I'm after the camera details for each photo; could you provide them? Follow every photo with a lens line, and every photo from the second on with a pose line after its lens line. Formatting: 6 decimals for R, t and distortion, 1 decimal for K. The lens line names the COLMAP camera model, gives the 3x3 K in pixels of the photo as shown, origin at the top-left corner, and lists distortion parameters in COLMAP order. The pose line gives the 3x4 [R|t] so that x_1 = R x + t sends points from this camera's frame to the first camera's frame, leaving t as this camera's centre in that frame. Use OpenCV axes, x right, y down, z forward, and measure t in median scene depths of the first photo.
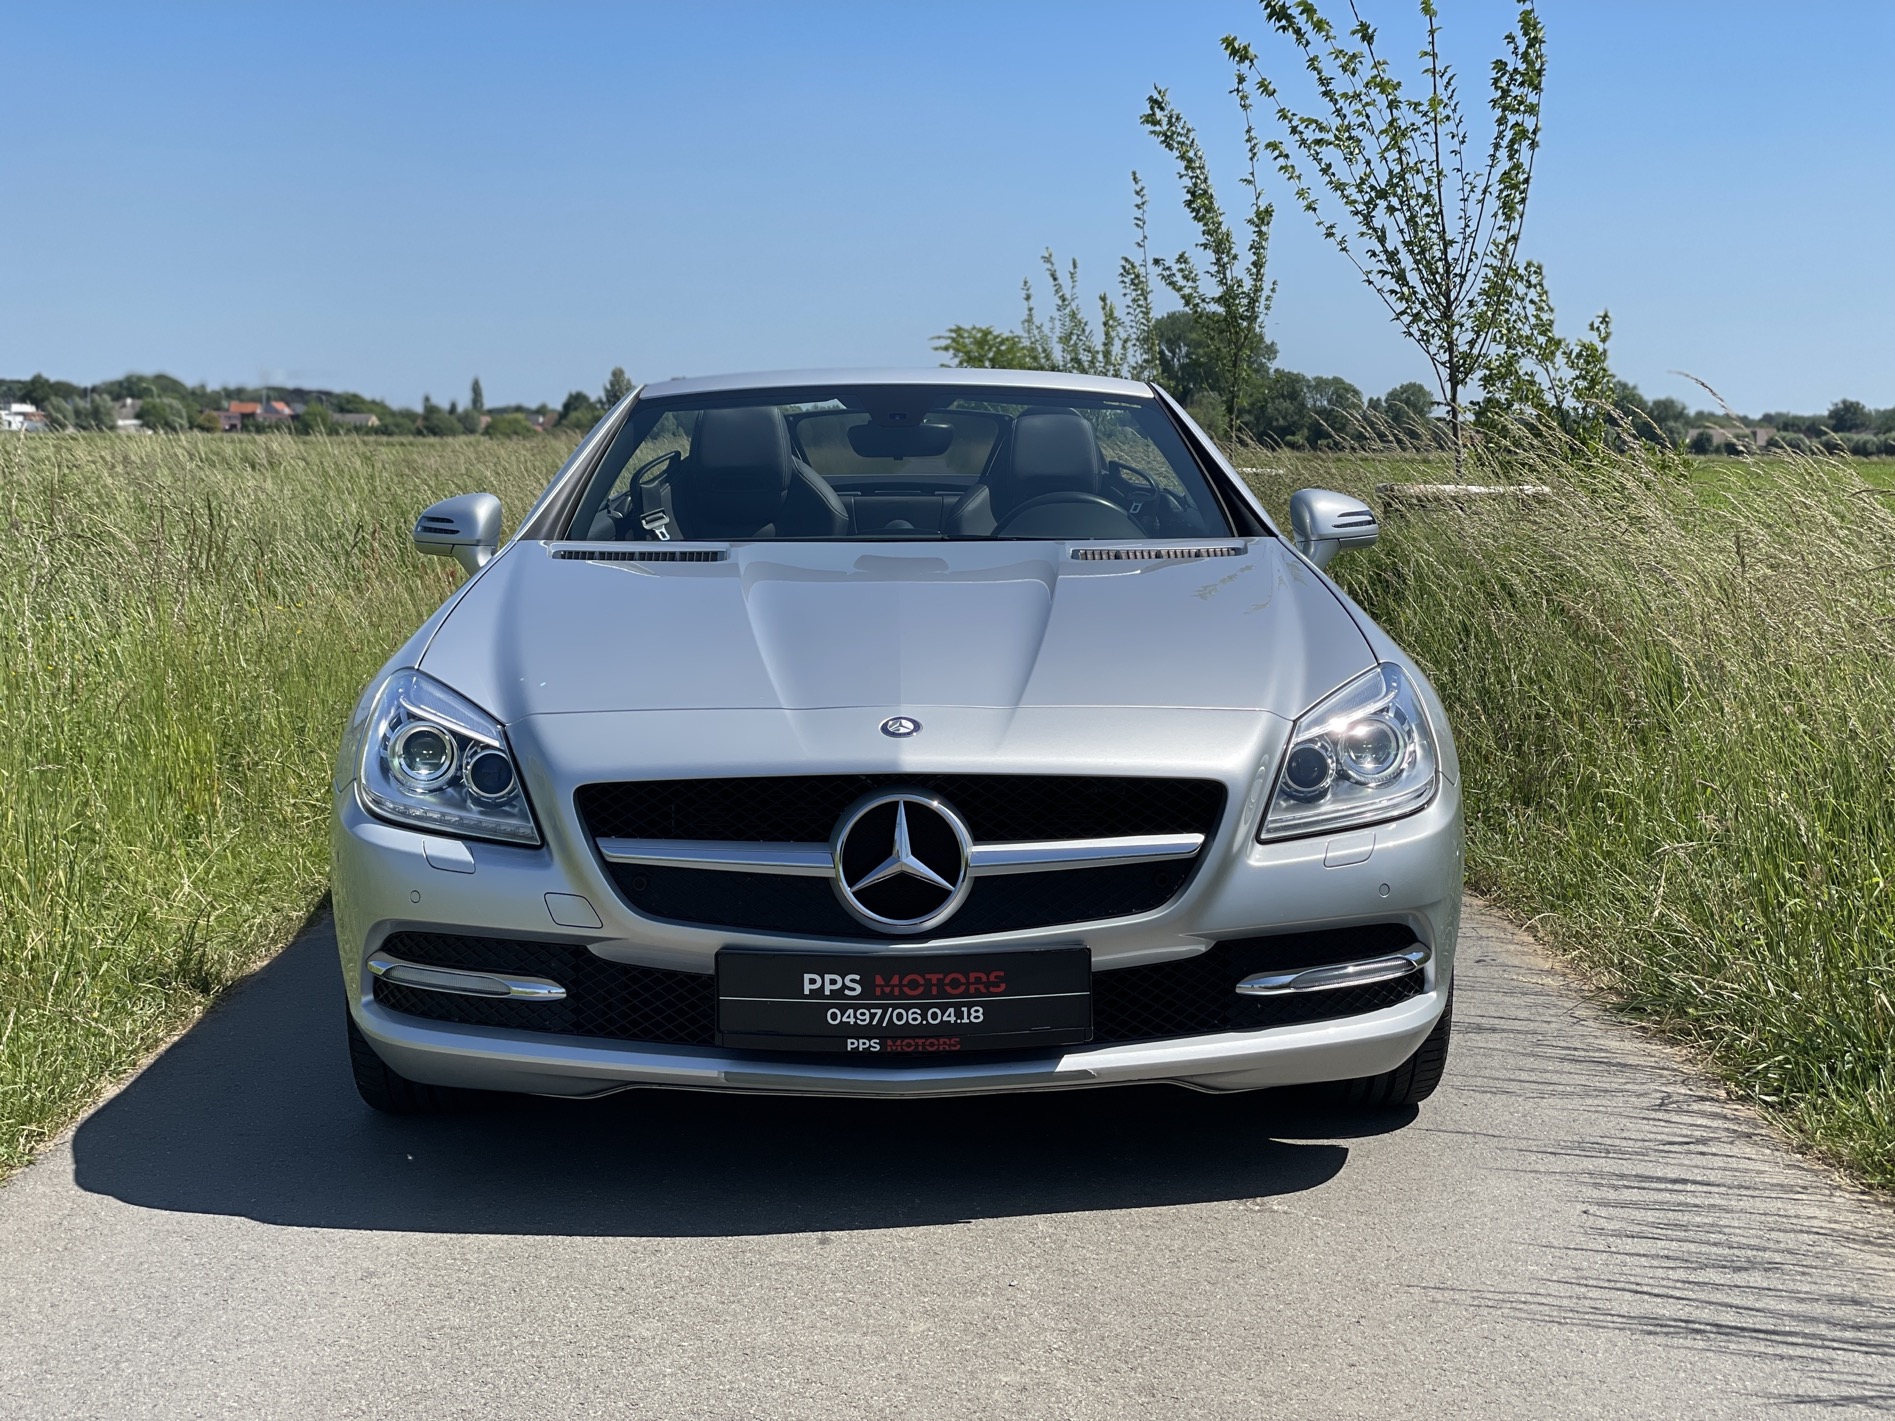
lens RADIAL K [[2759.3, 0, 895.6], [0, 2759.3, 790.4], [0, 0, 1]] dist [0.101523, -0.086373]
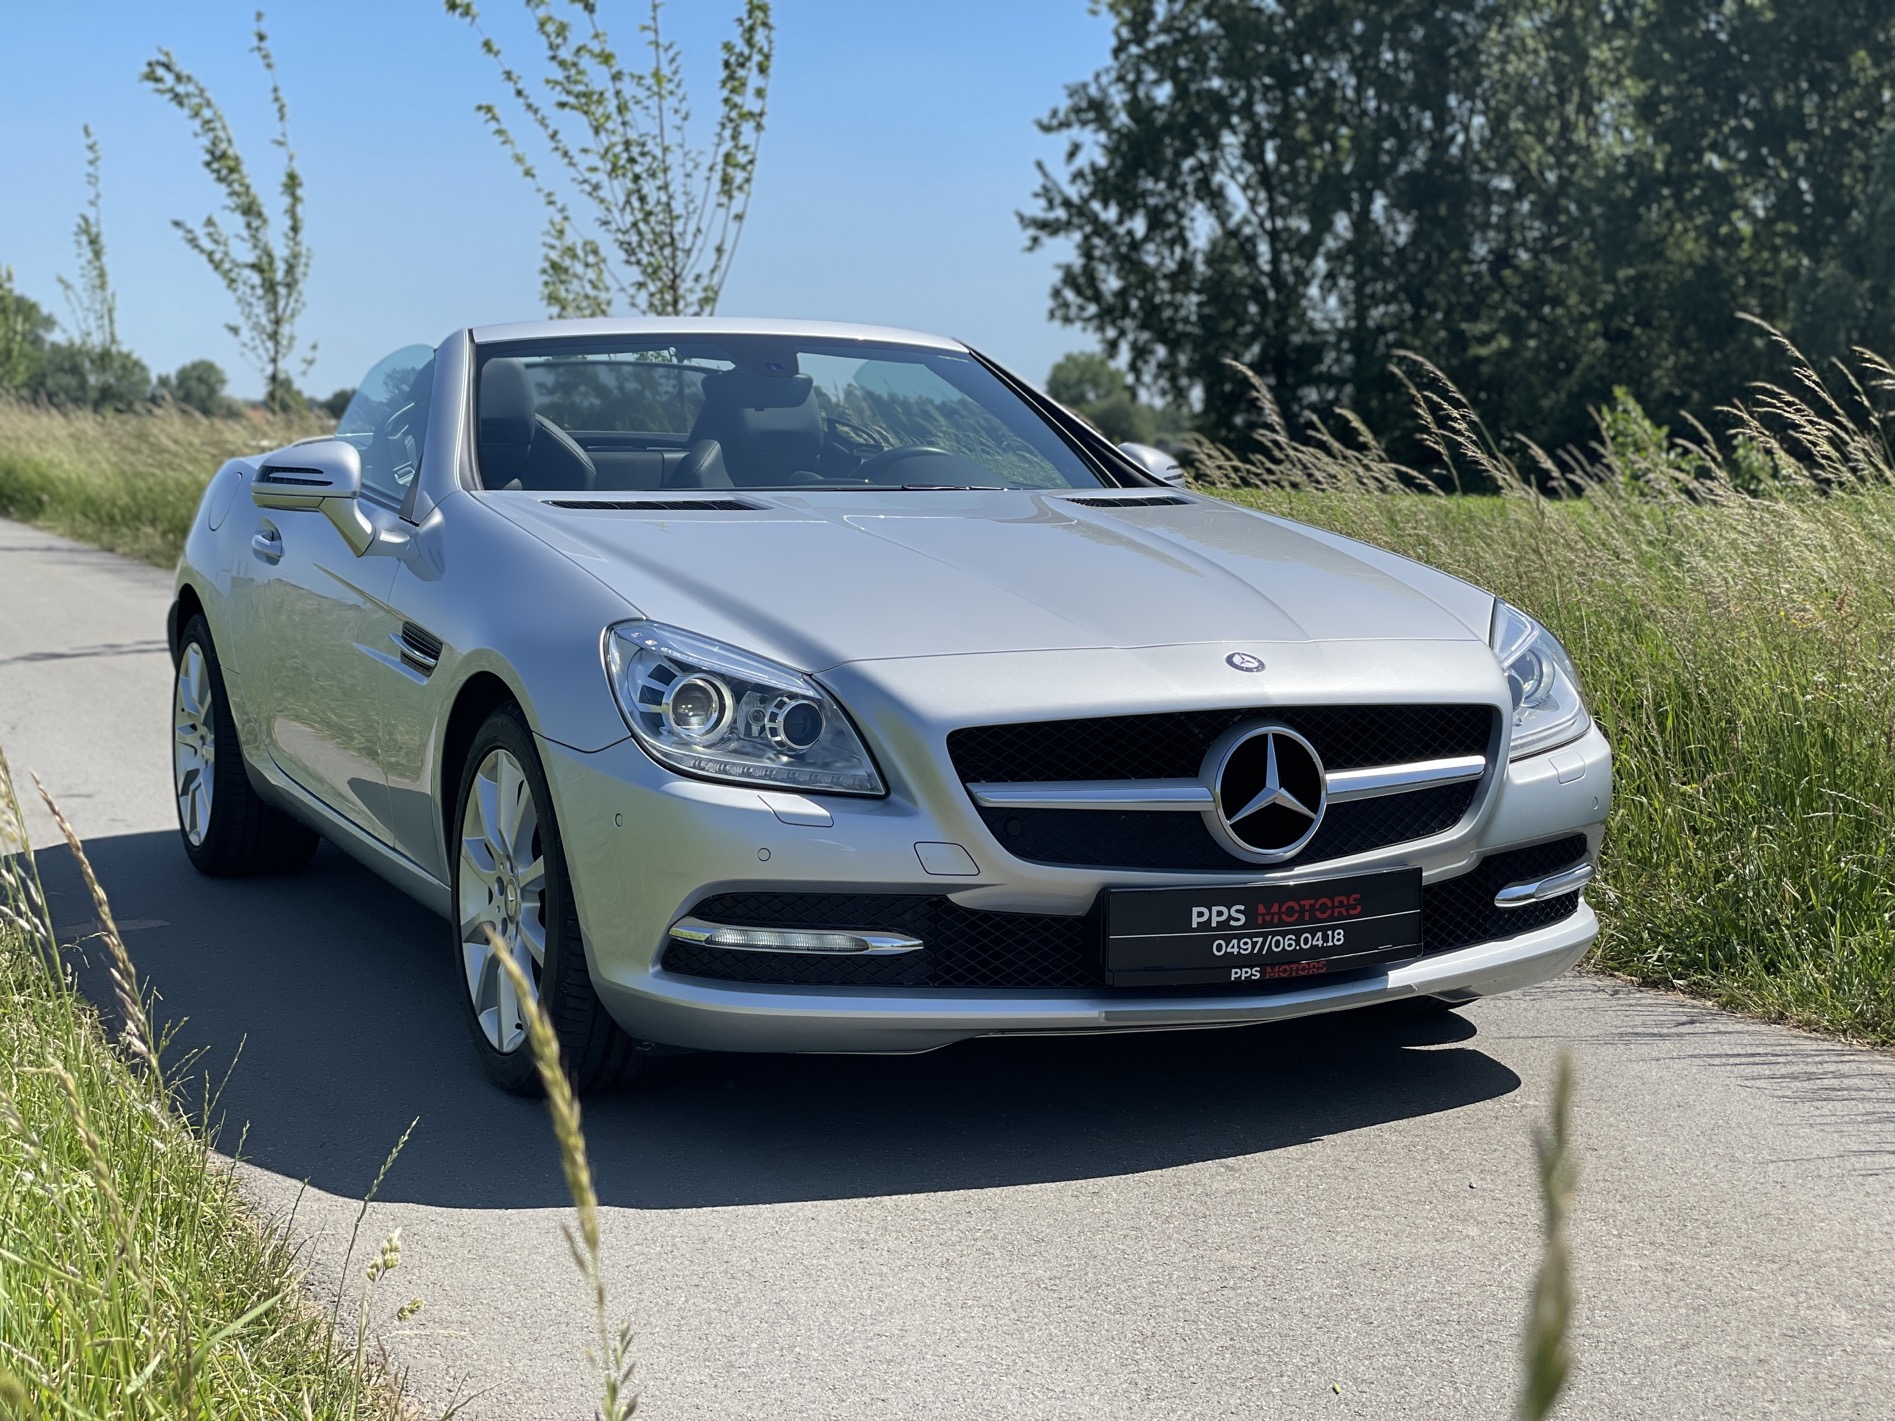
lens RADIAL K [[2759.3, 0, 895.6], [0, 2759.3, 790.4], [0, 0, 1]] dist [0.101523, -0.086373]
pose [[0.913176, -0.042929, 0.405297, -0.521409], [0.039971, 0.999076, 0.015765, 0.003403], [-0.405600, 0.001804, 0.914049, 0.118000]]
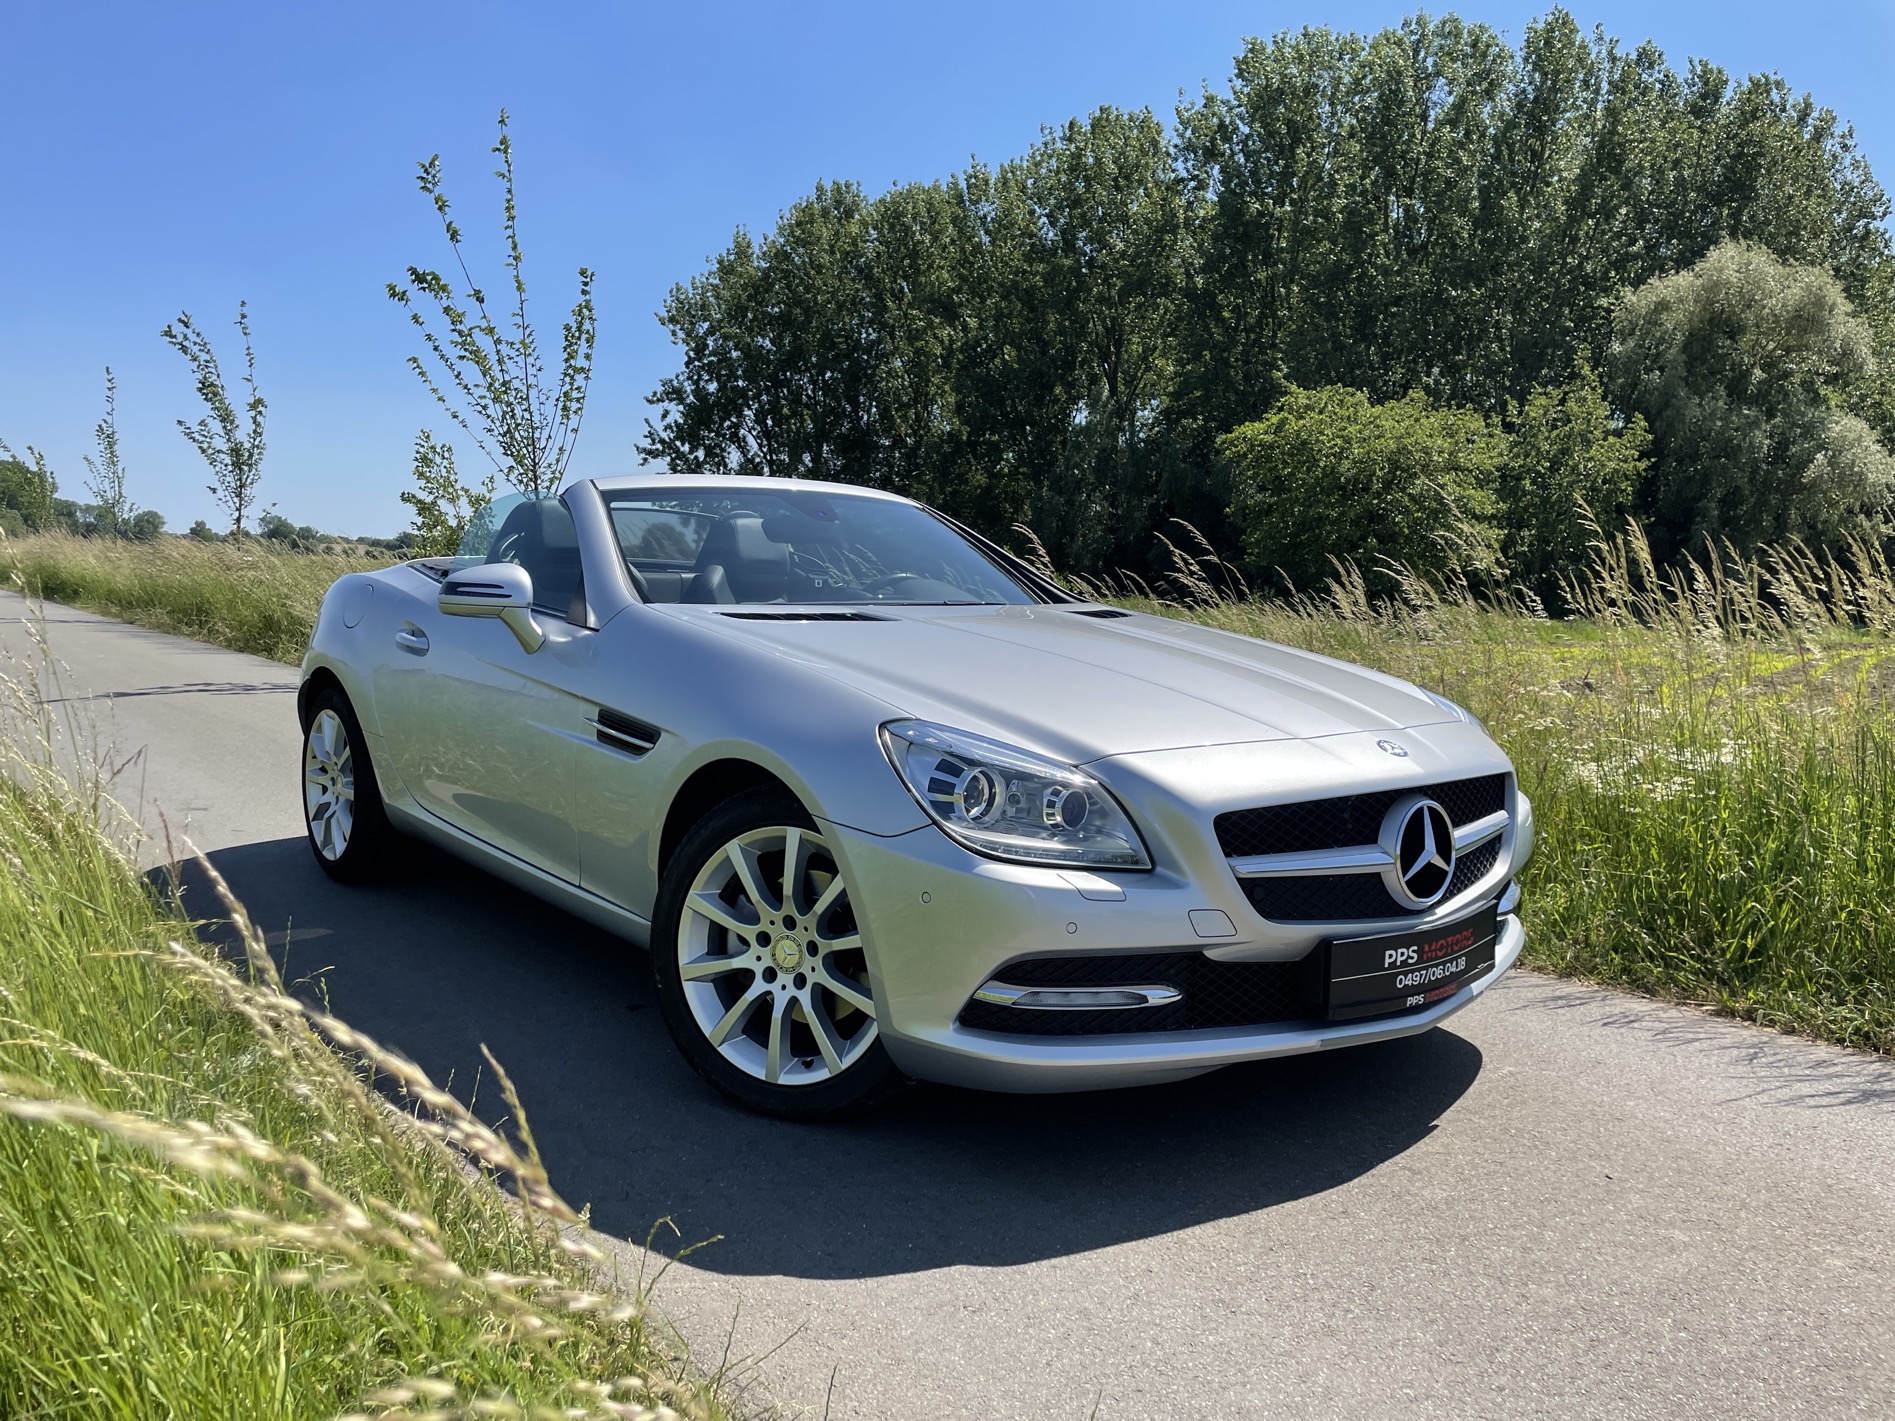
lens RADIAL K [[1421.9, 0, 953.6], [0, 1421.9, 712.4], [0, 0, 1]] dist [0.093218, -0.125530]
pose [[0.775242, -0.042341, 0.630244, -0.567953], [0.051759, 0.998654, 0.003424, -0.051540], [-0.629540, 0.029967, 0.776390, 0.596954]]
